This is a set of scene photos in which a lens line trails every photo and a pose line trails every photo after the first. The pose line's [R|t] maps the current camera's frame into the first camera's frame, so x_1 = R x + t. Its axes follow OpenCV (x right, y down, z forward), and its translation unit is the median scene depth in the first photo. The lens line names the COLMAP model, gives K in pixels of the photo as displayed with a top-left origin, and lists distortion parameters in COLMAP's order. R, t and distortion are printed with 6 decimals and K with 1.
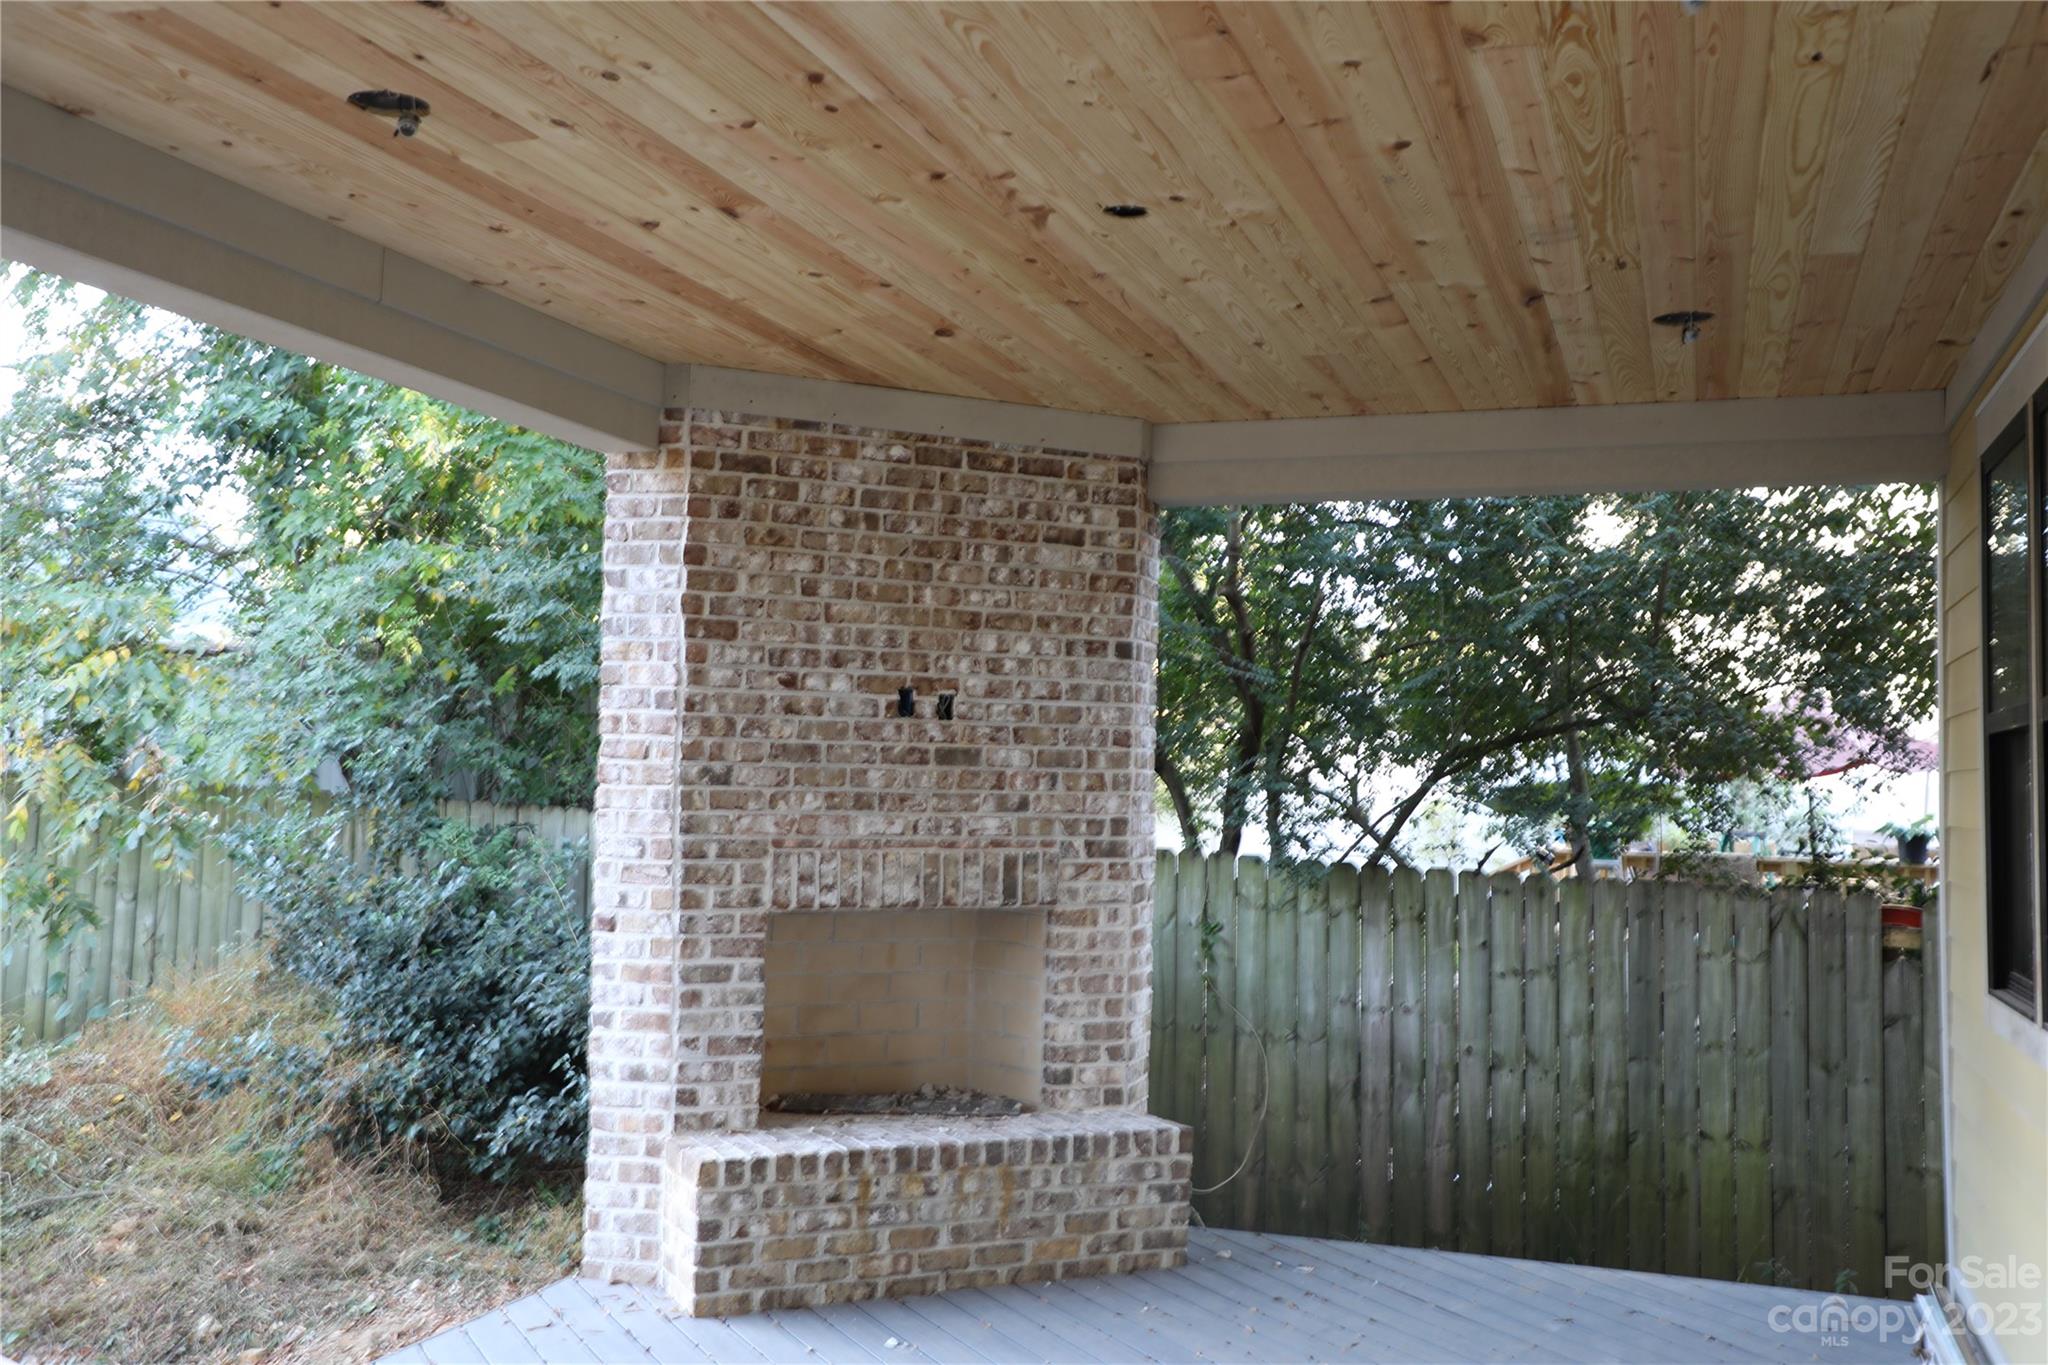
lens RADIAL K [[1933.9, 0, 1021.2], [0, 1933.9, 675.8], [0, 0, 1]] dist [0.039363, 0.000000]
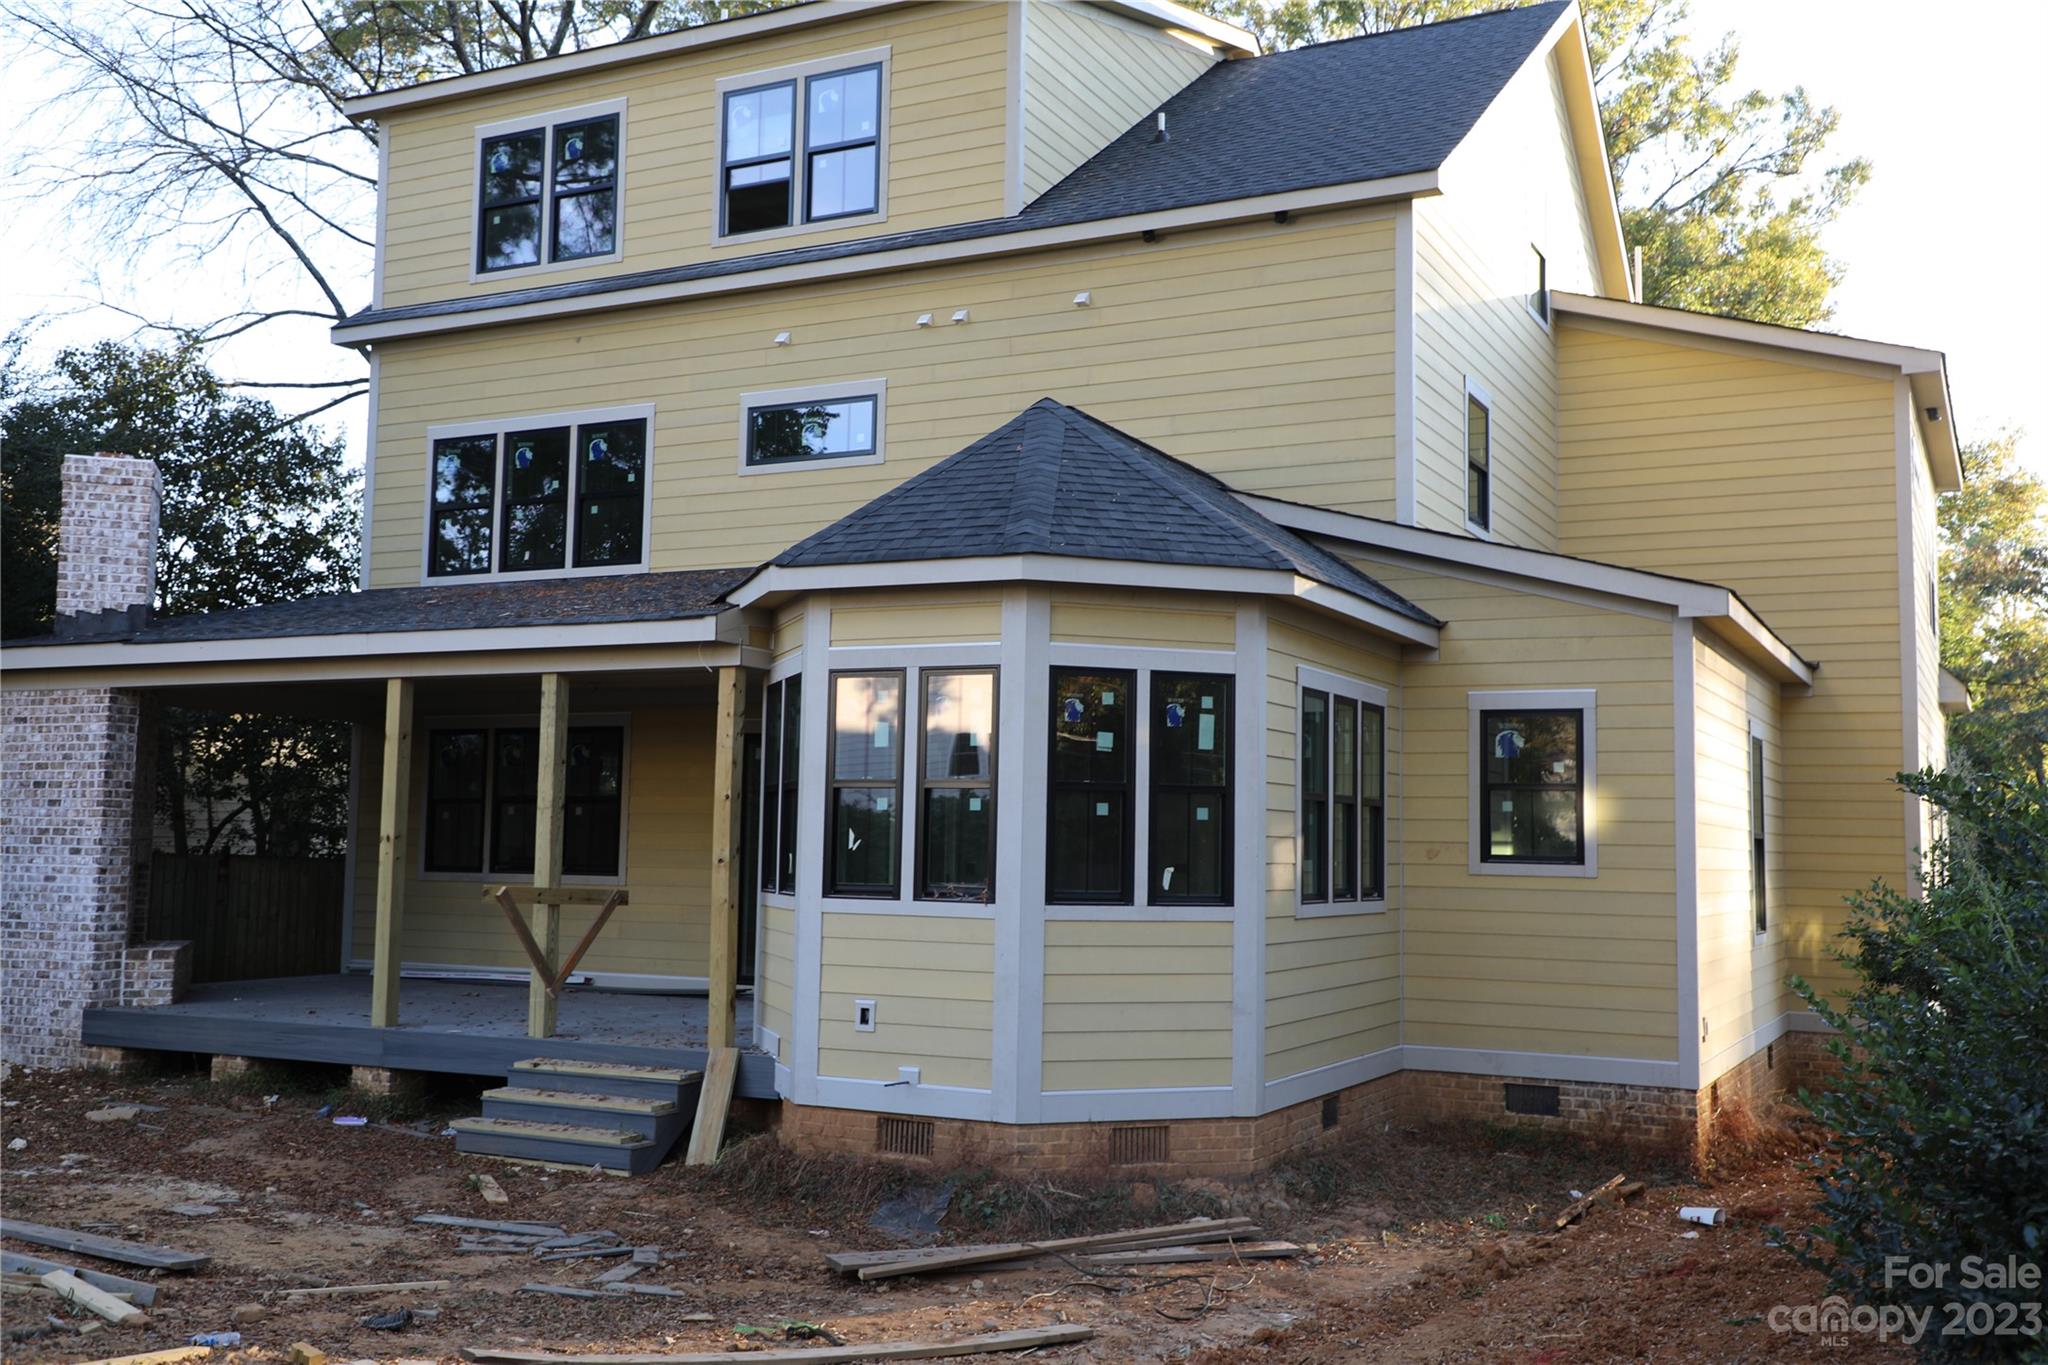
lens RADIAL K [[1933.9, 0, 1025.4], [0, 1933.9, 681.1], [0, 0, 1]] dist [0.039363, 0.000000]
pose [[0.132059, 0.069230, 0.988821, -2.641082], [-0.076393, 0.995302, -0.059481, -0.063479], [-0.988294, -0.067684, 0.136728, -0.552180]]
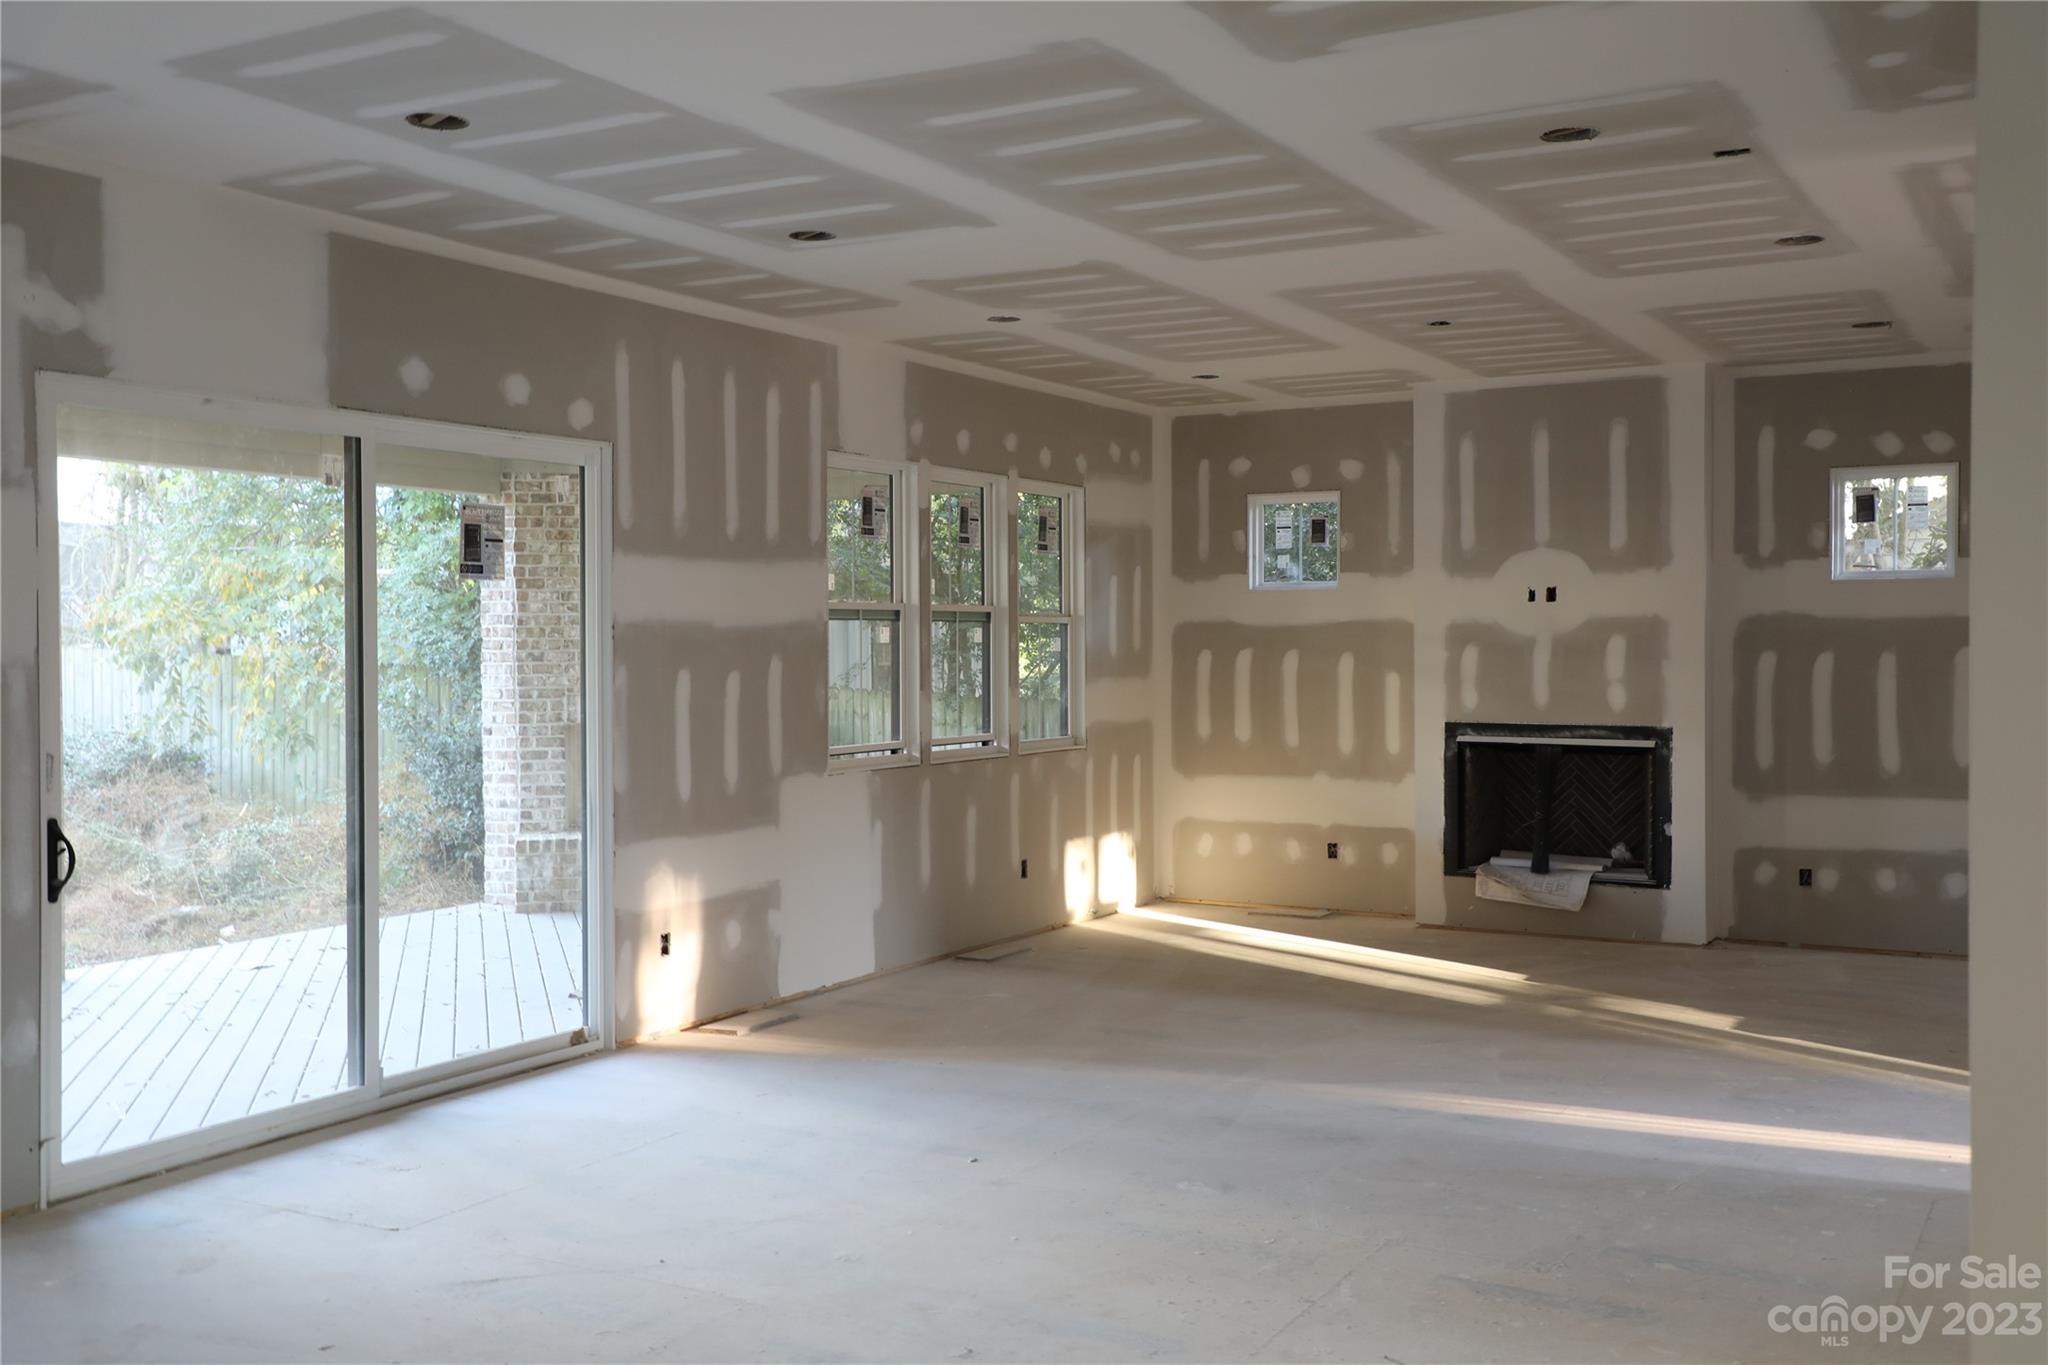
lens RADIAL K [[1933.9, 0, 1026.8], [0, 1933.9, 680.0], [0, 0, 1]] dist [0.039363, 0.000000]
pose [[0.983569, -0.021628, -0.179233, 0.701305], [0.035052, 0.996783, 0.072072, -0.051154], [0.177098, -0.077170, 0.981163, -0.878682]]
